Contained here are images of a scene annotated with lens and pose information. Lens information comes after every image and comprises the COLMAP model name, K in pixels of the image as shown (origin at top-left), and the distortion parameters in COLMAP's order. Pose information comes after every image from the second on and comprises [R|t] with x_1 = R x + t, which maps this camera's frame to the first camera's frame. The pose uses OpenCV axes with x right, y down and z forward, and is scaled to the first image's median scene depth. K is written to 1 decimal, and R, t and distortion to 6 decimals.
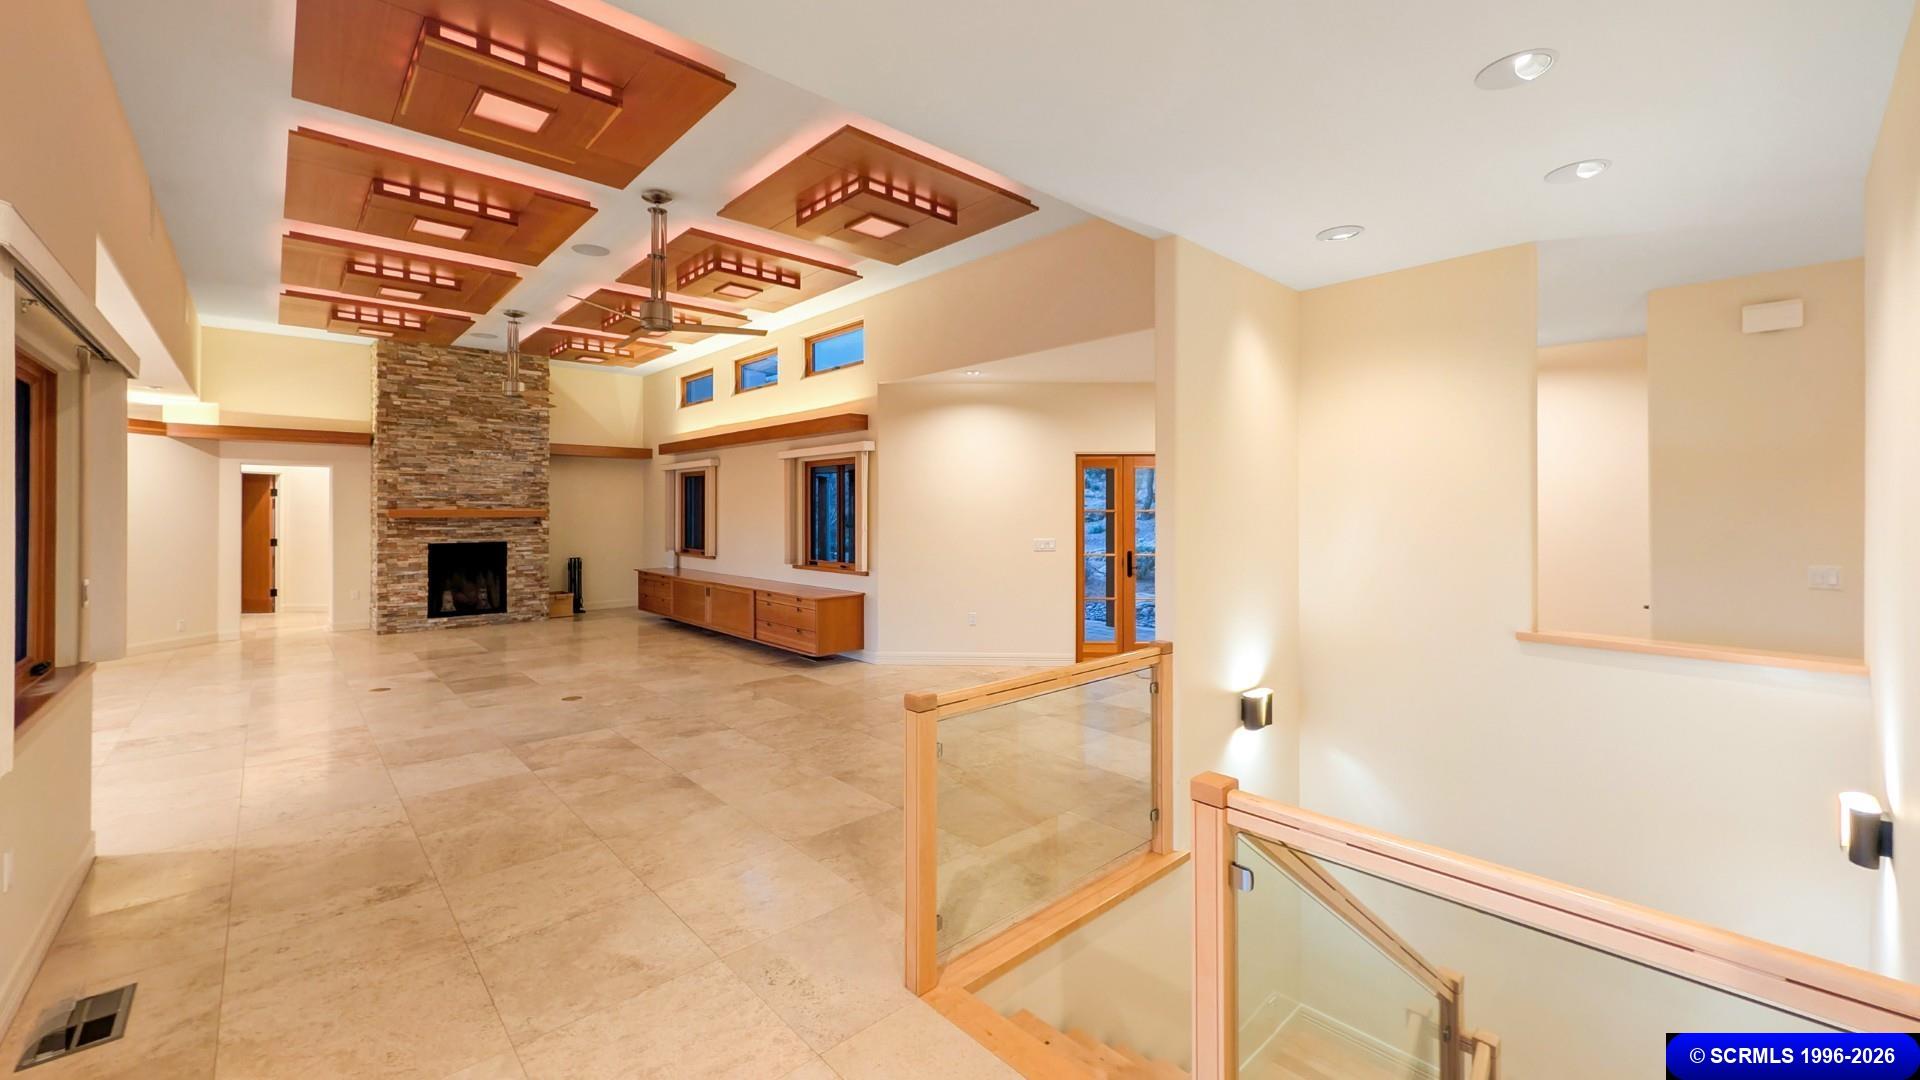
lens RADIAL K [[747.6, 0, 955.4], [0, 747.6, 507.3], [0, 0, 1]] dist [-0.000342, -0.000055]
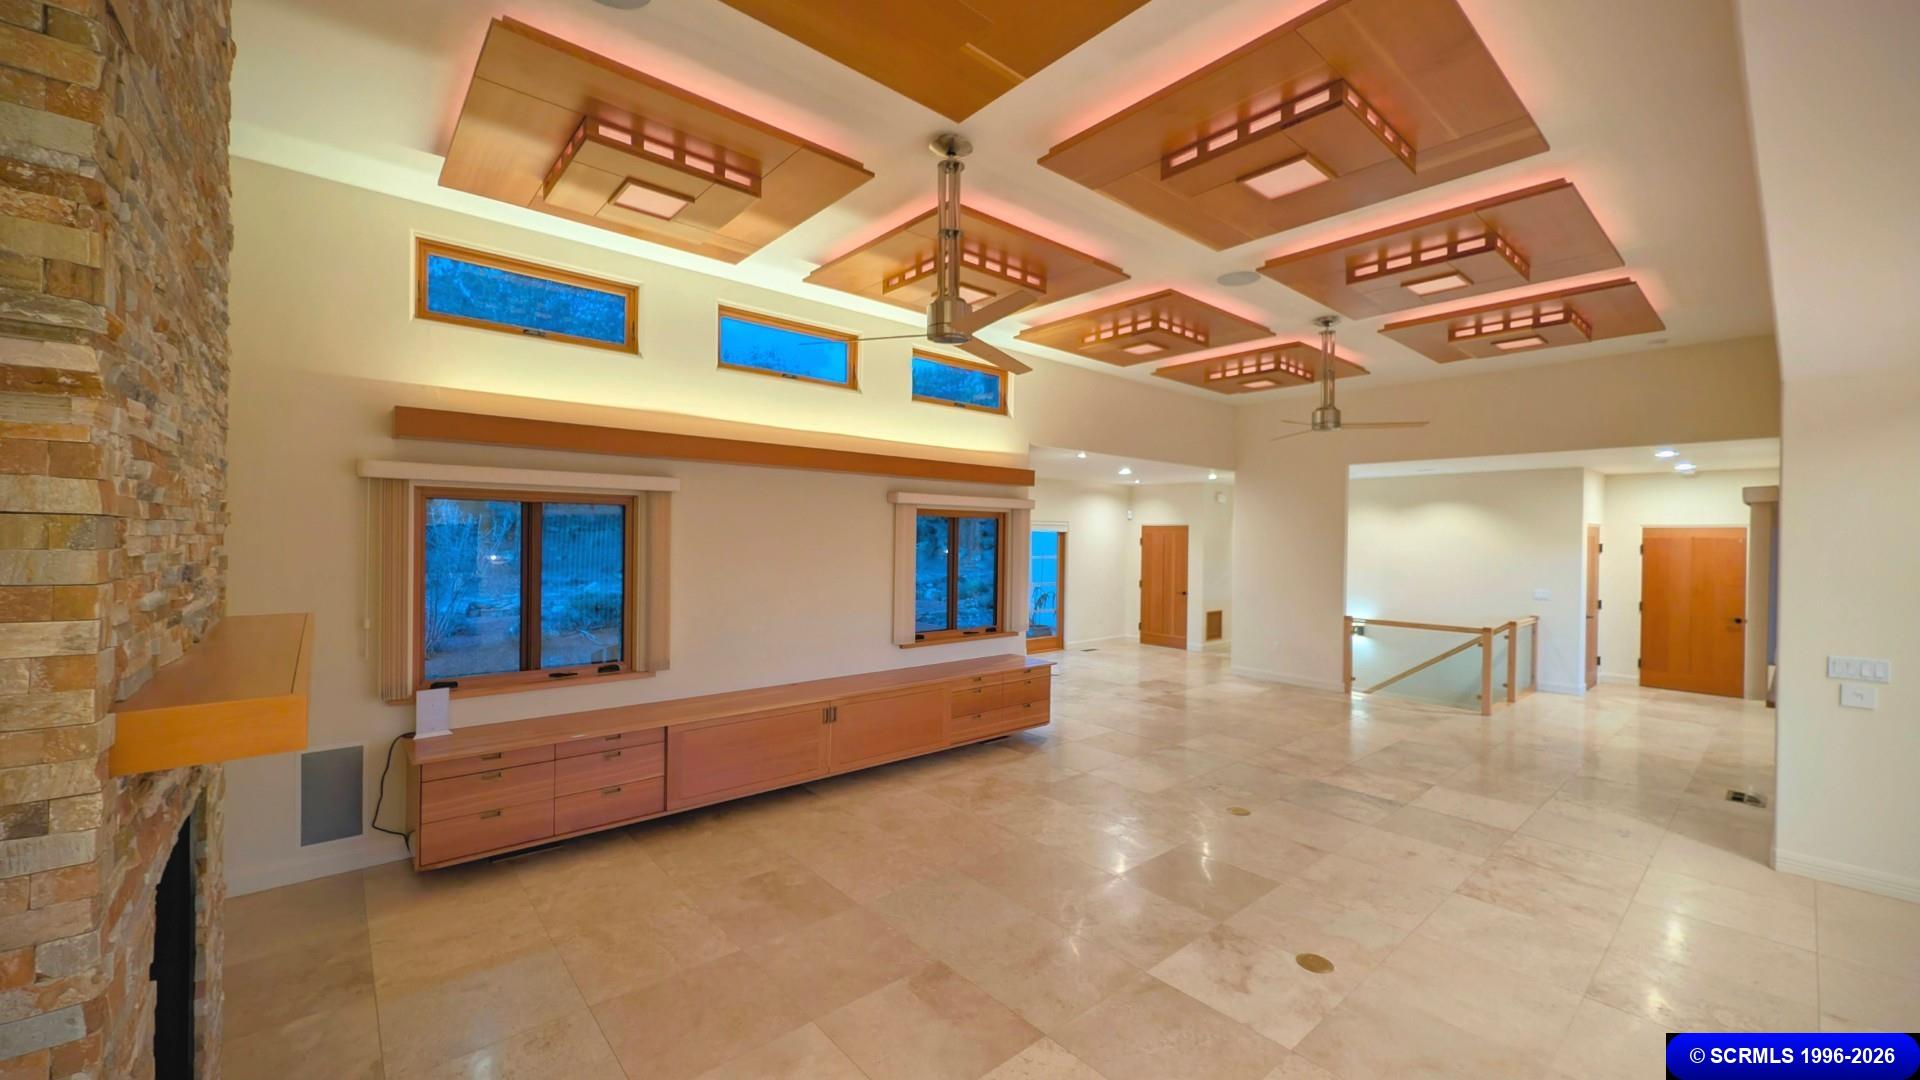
lens RADIAL K [[734.4, 0, 960.0], [0, 734.4, 540.0], [0, 0, 1]] dist [0.000907, 0.000012]
pose [[0.028415, -0.002514, 0.999593, -0.883726], [-0.018160, 0.999830, 0.003031, -0.028054], [-0.999431, -0.018239, 0.028364, 0.852974]]
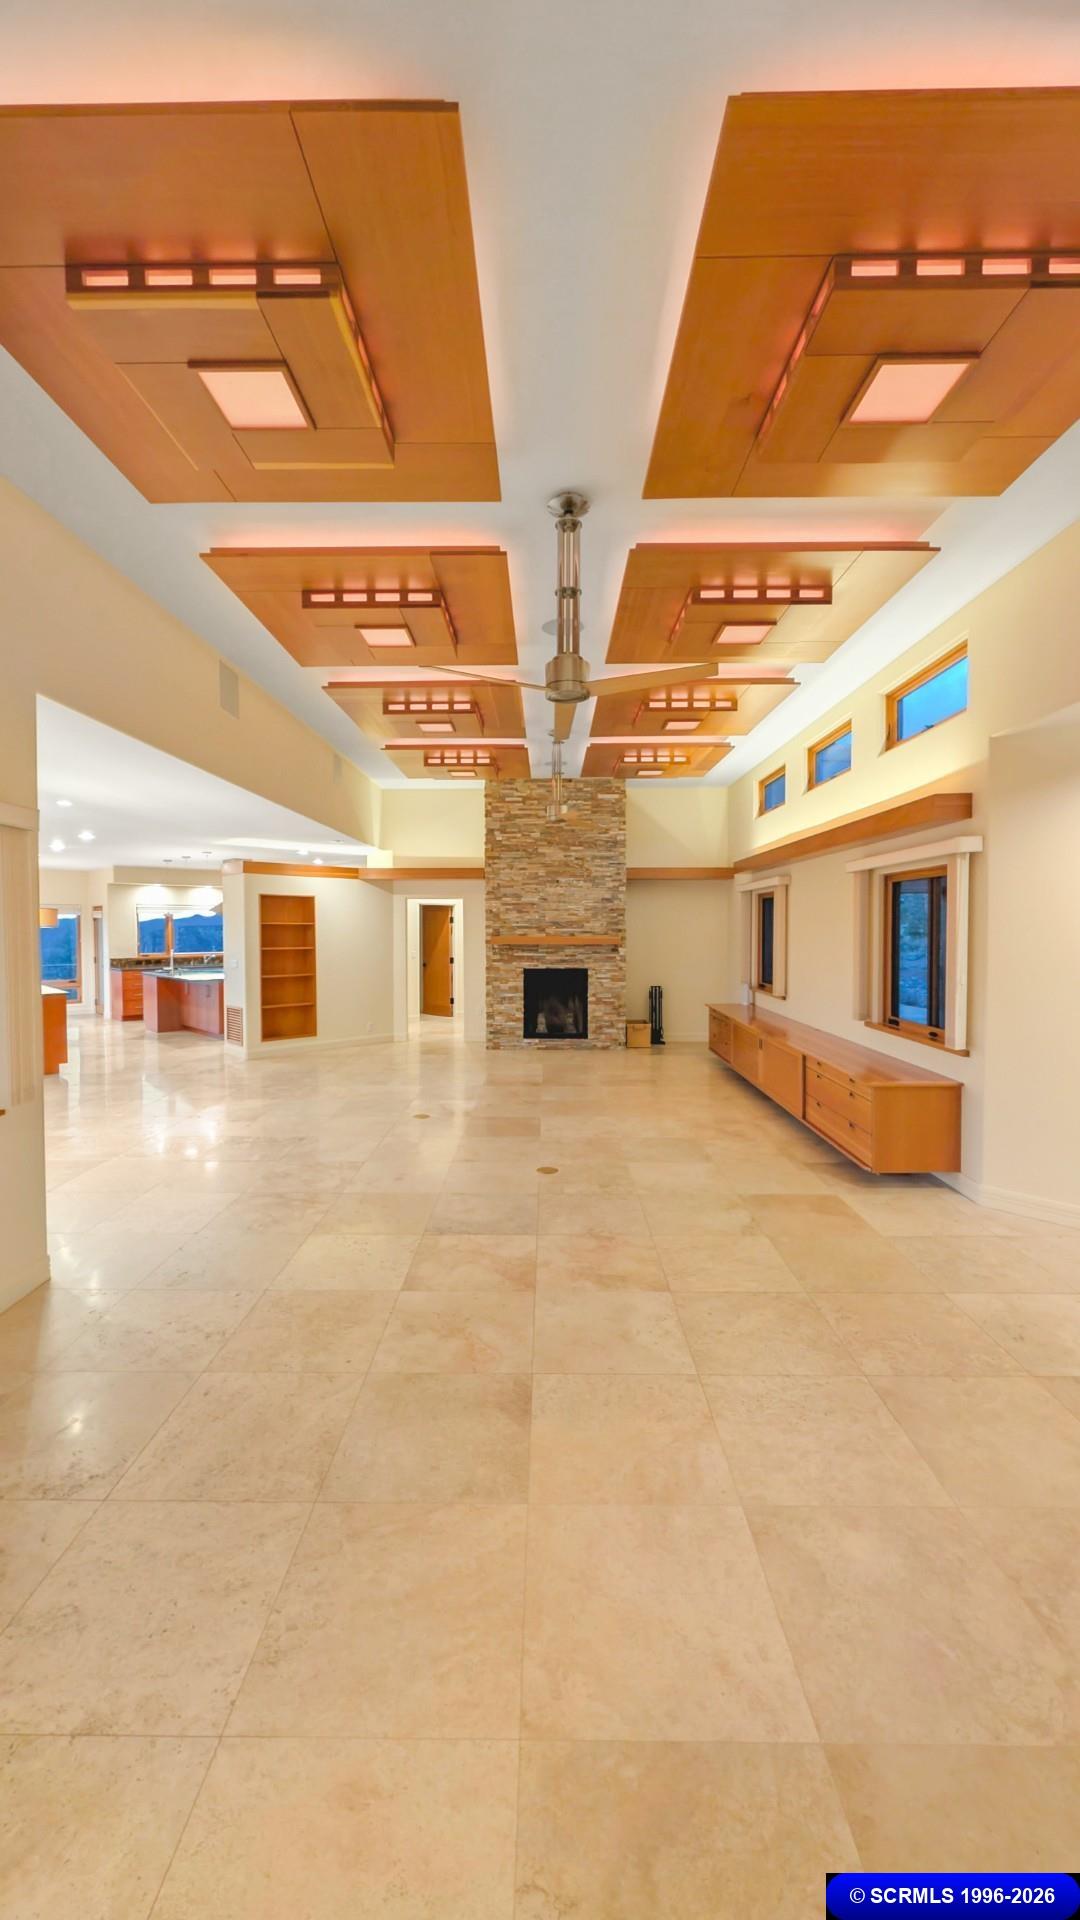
lens RADIAL K [[734.4, 0, 543.5], [0, 734.4, 947.1], [0, 0, 1]] dist [0.000907, 0.000012]
pose [[0.731468, 0.018490, -0.681625, 0.029958], [0.003729, 0.999509, 0.031114, -0.014921], [0.681865, -0.025301, 0.731040, 0.260608]]
